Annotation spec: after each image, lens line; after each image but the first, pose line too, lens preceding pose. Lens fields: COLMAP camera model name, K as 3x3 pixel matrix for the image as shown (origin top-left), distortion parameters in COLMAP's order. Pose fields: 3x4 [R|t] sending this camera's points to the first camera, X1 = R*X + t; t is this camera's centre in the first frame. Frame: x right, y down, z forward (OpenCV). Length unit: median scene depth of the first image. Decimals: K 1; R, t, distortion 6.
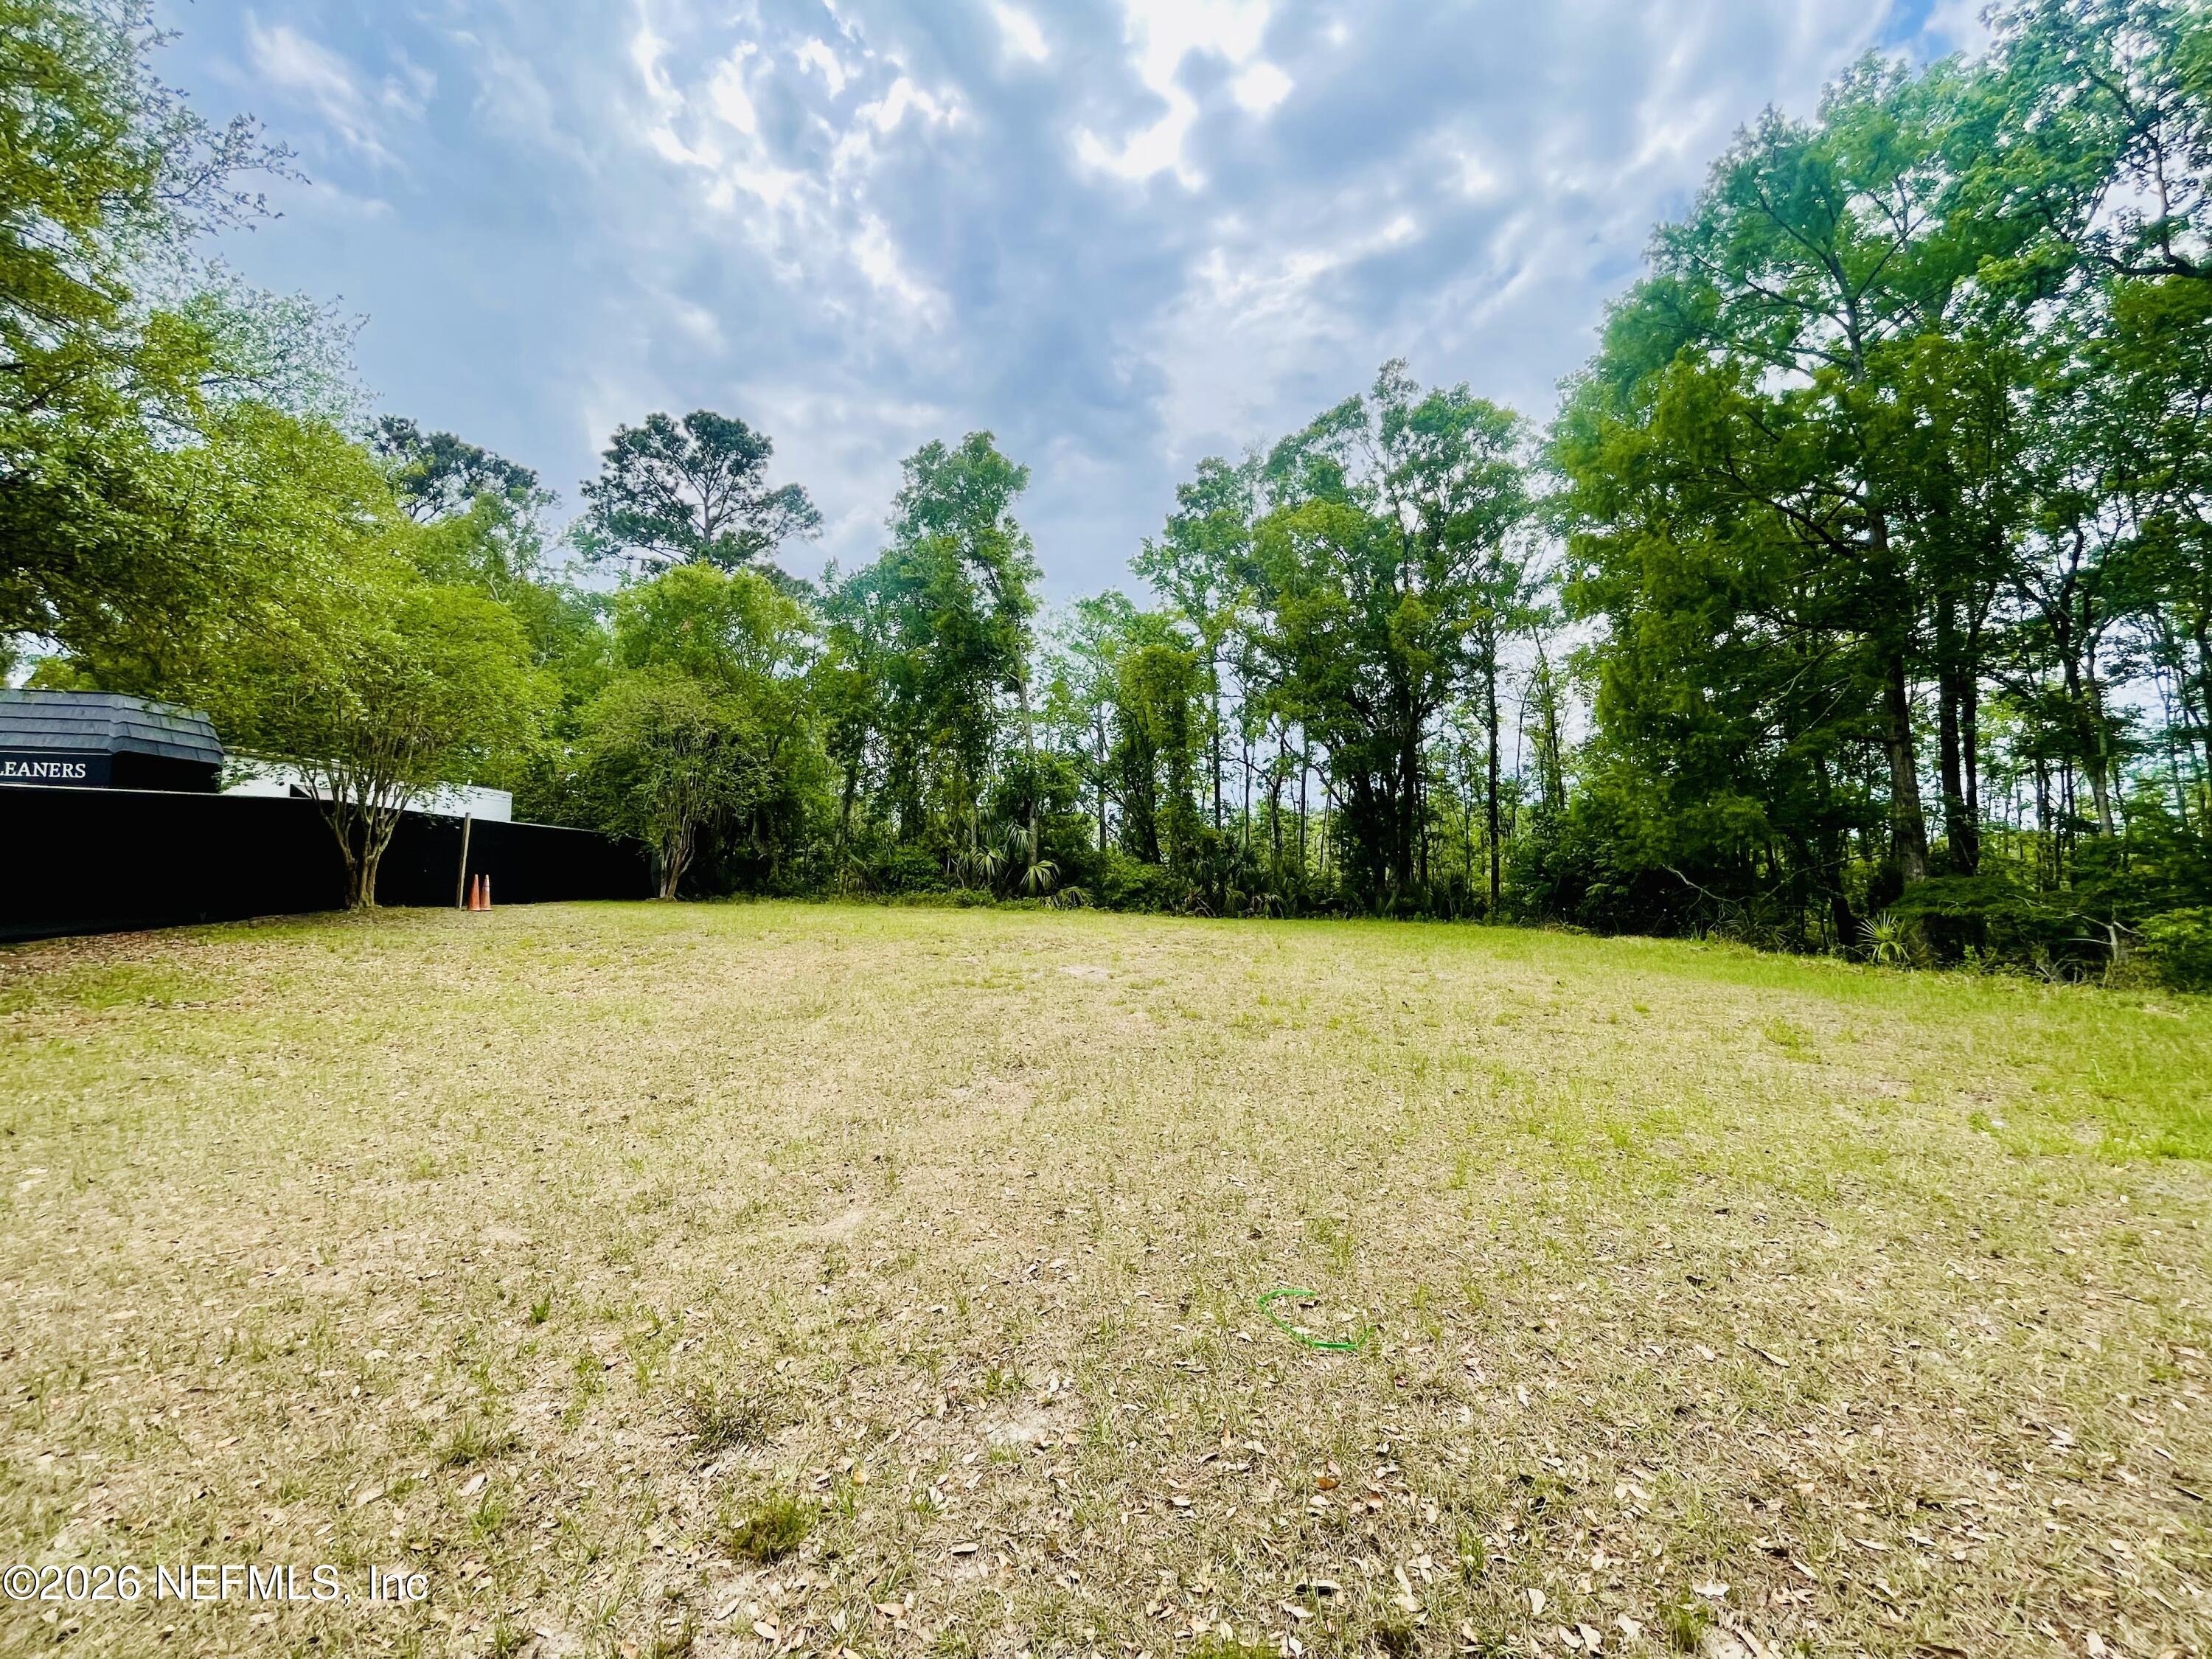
lens RADIAL K [[881.3, 0, 1092.4], [0, 881.3, 833.7], [0, 0, 1]] dist [-0.001717, -0.000130]
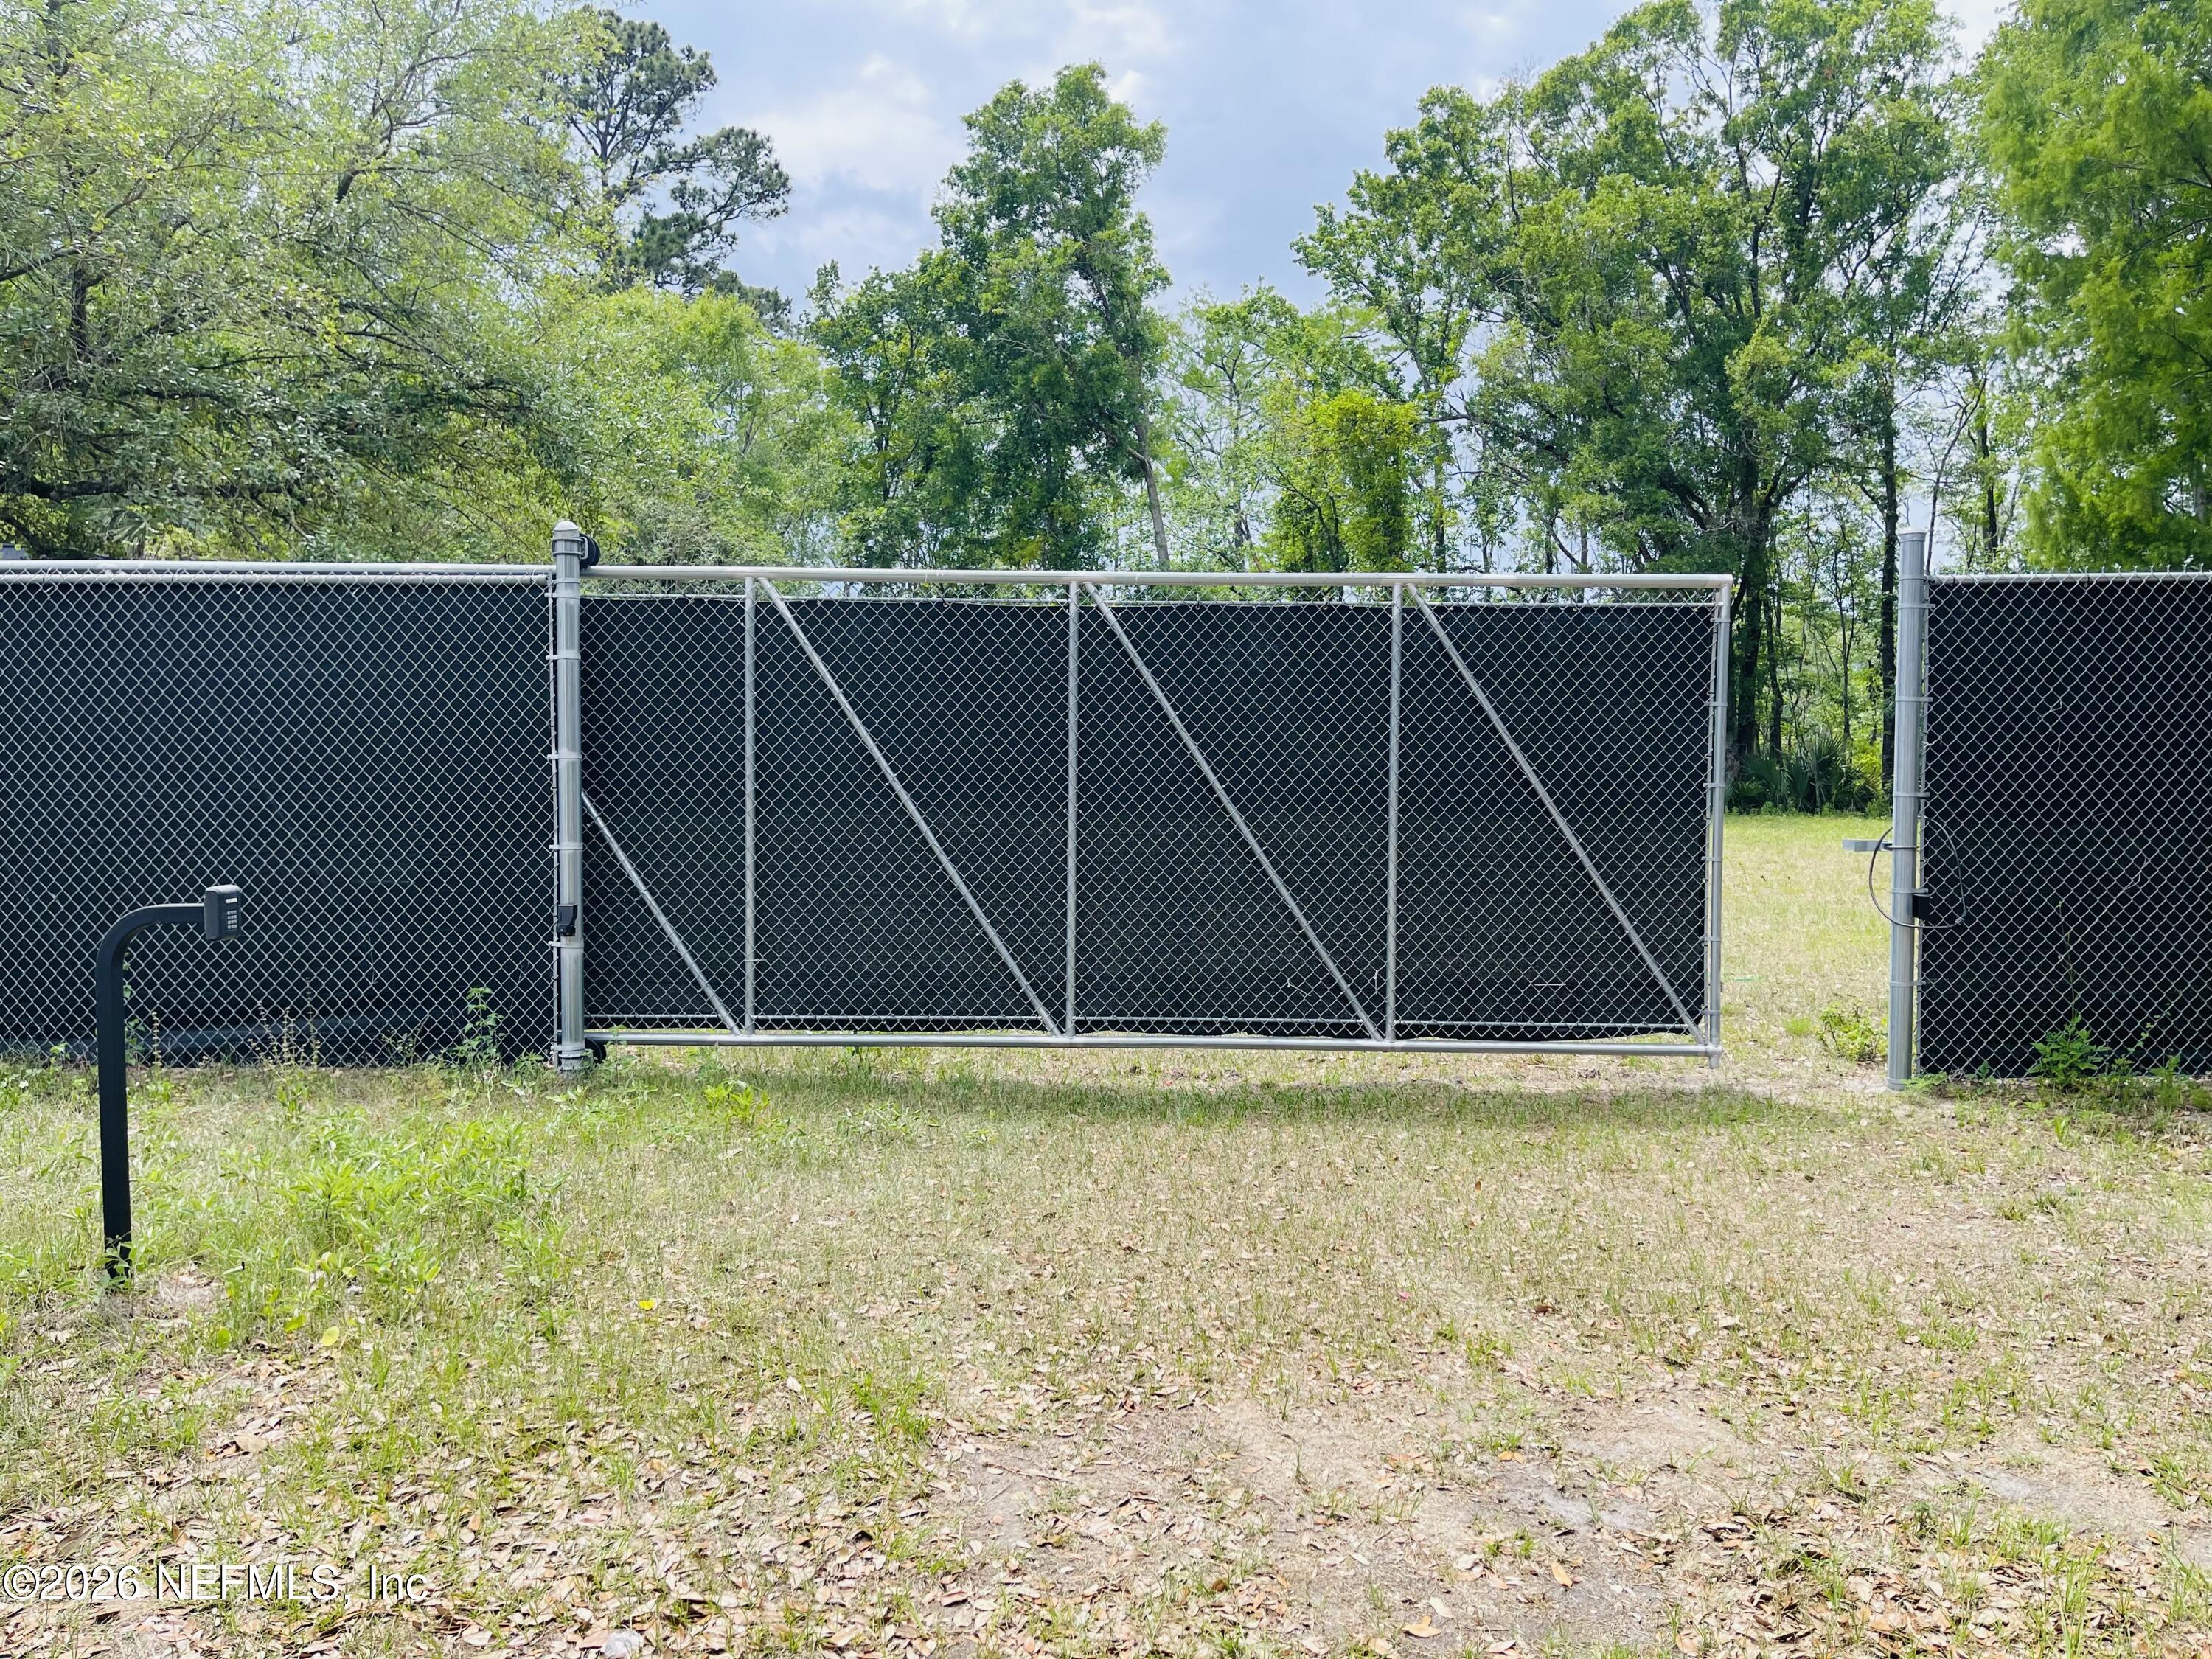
lens RADIAL K [[1632.9, 0, 1121.0], [0, 1632.9, 826.3], [0, 0, 1]] dist [0.022801, 0.000358]
pose [[0.999641, -0.021816, -0.015568, -0.078907], [0.023098, 0.995894, 0.087533, -0.010748], [0.013594, -0.087861, 0.996040, -0.190703]]
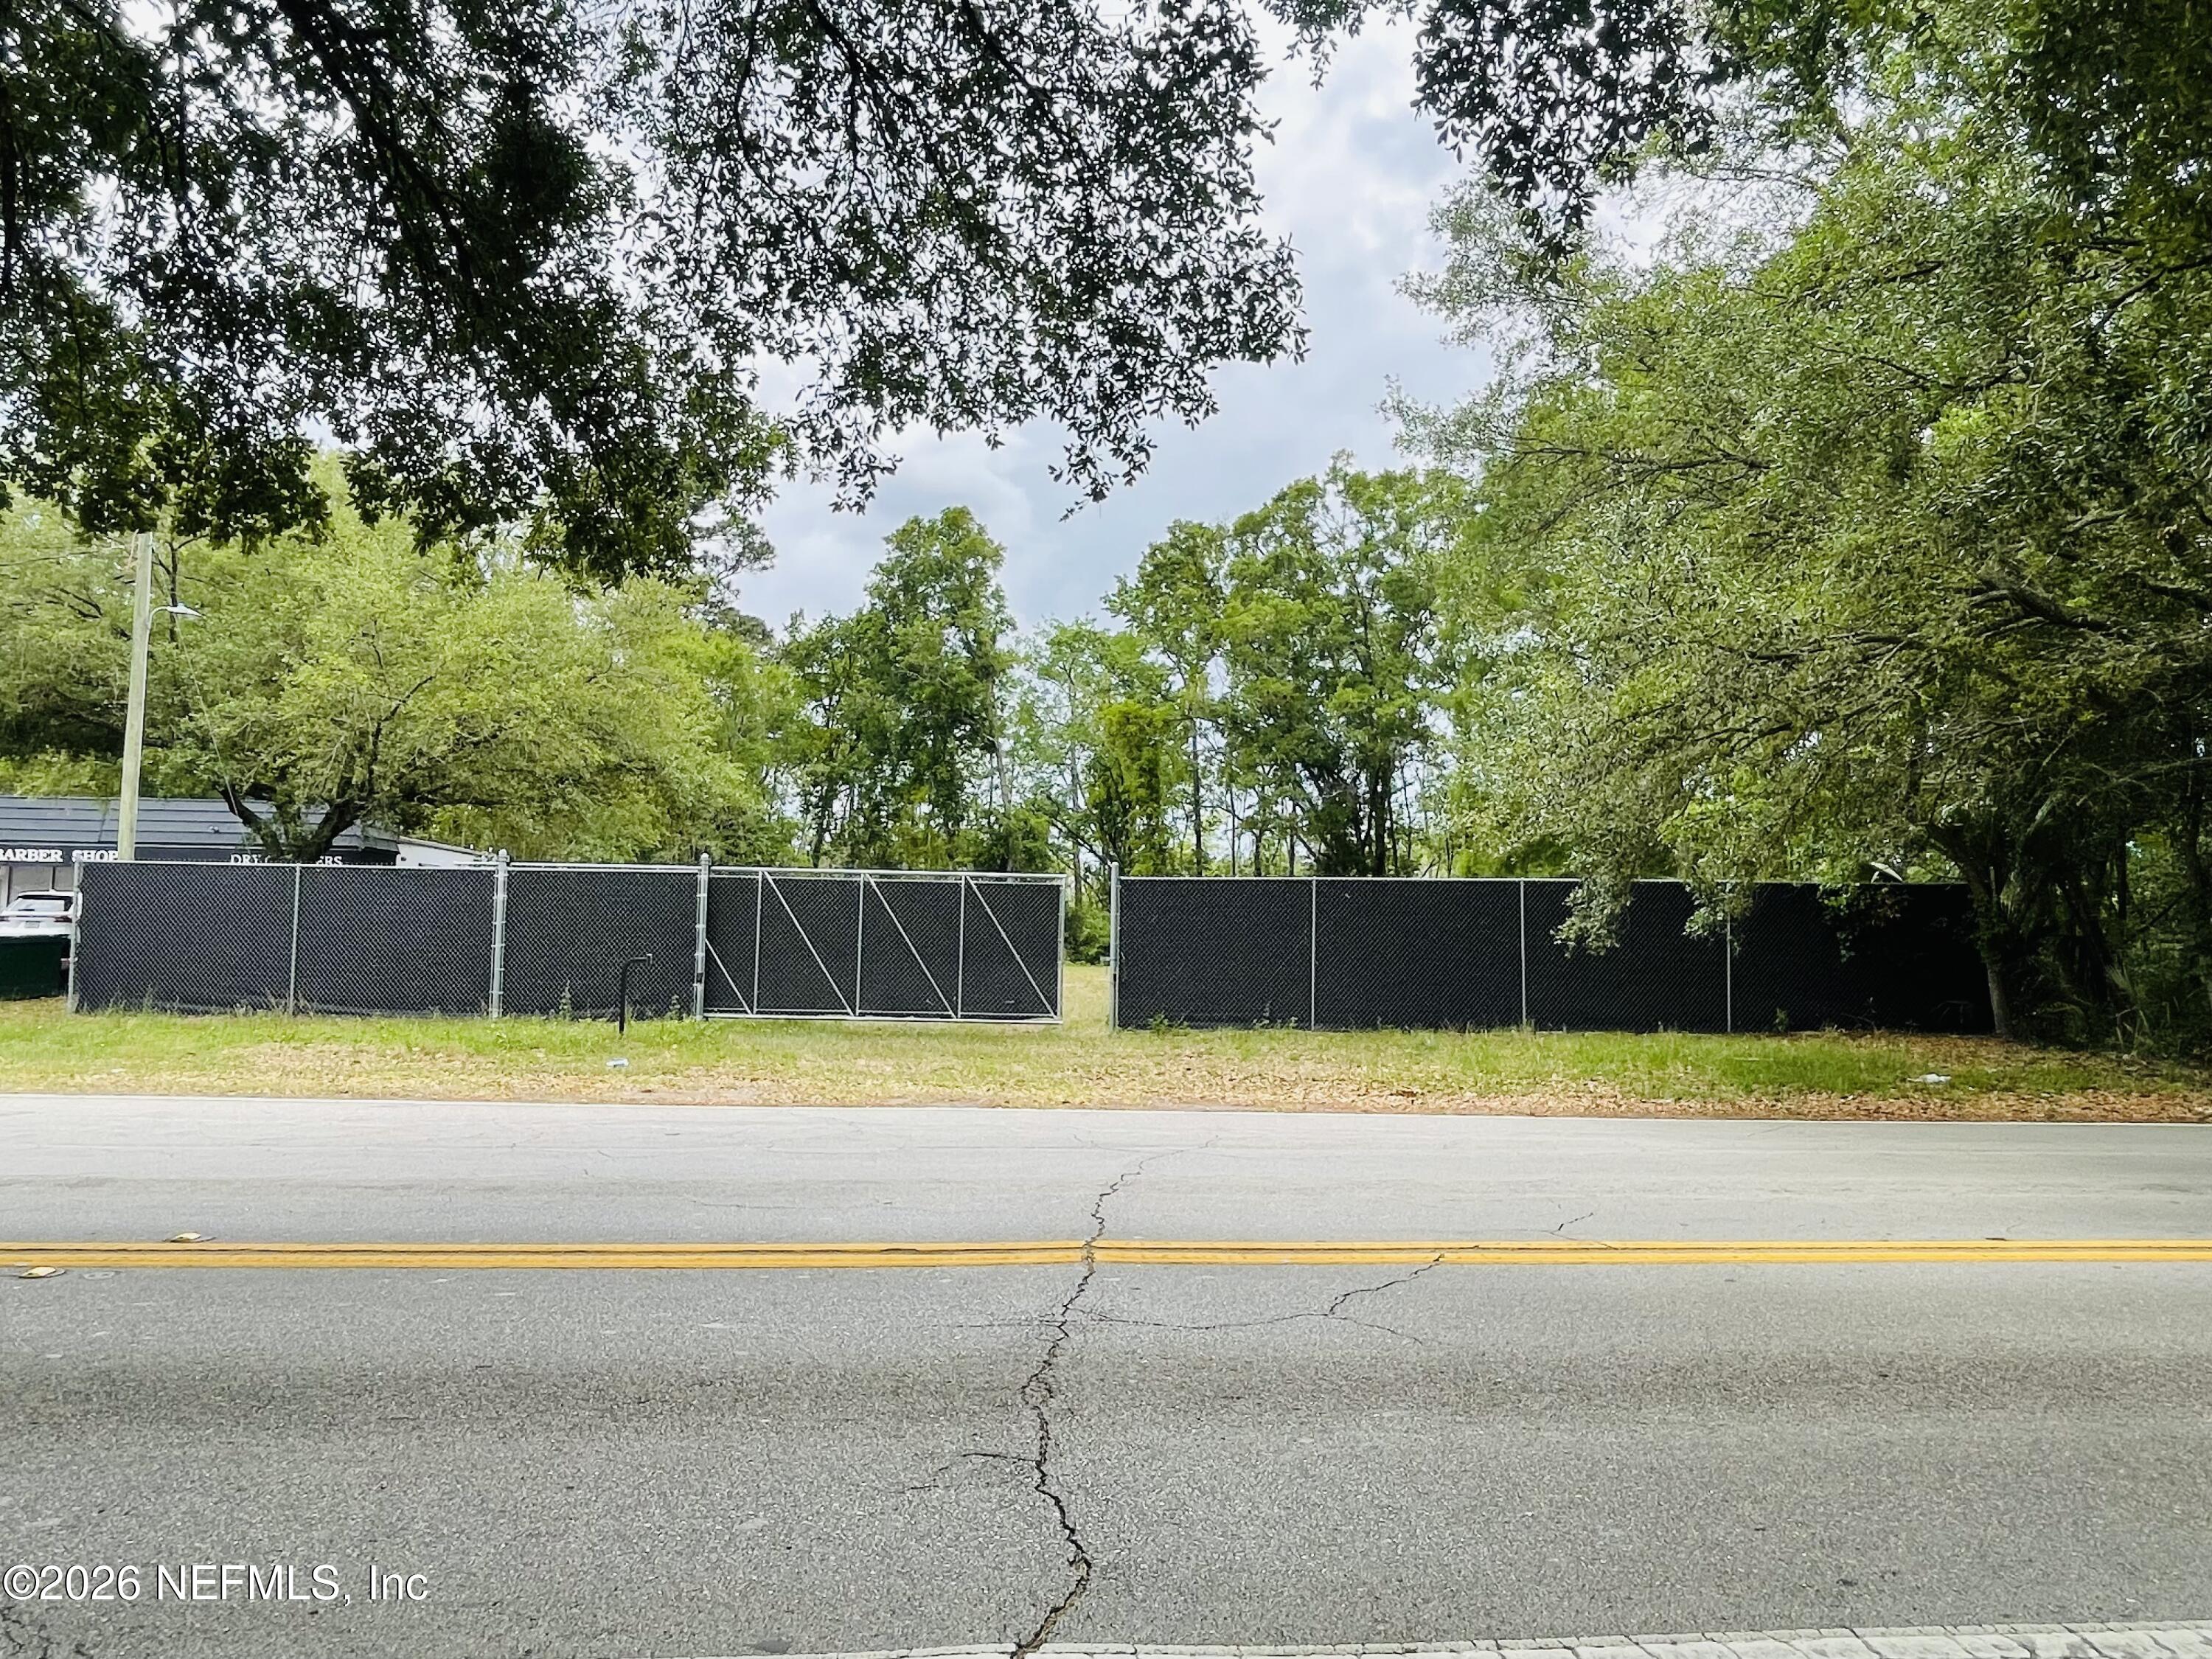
lens RADIAL K [[1371.4, 0, 1094.9], [0, 1371.4, 836.0], [0, 0, 1]] dist [-0.003867, -0.000145]
pose [[0.999557, -0.009512, 0.028187, -0.012260], [0.010118, 0.999719, -0.021433, -0.025186], [-0.027975, 0.021709, 0.999373, -0.522246]]
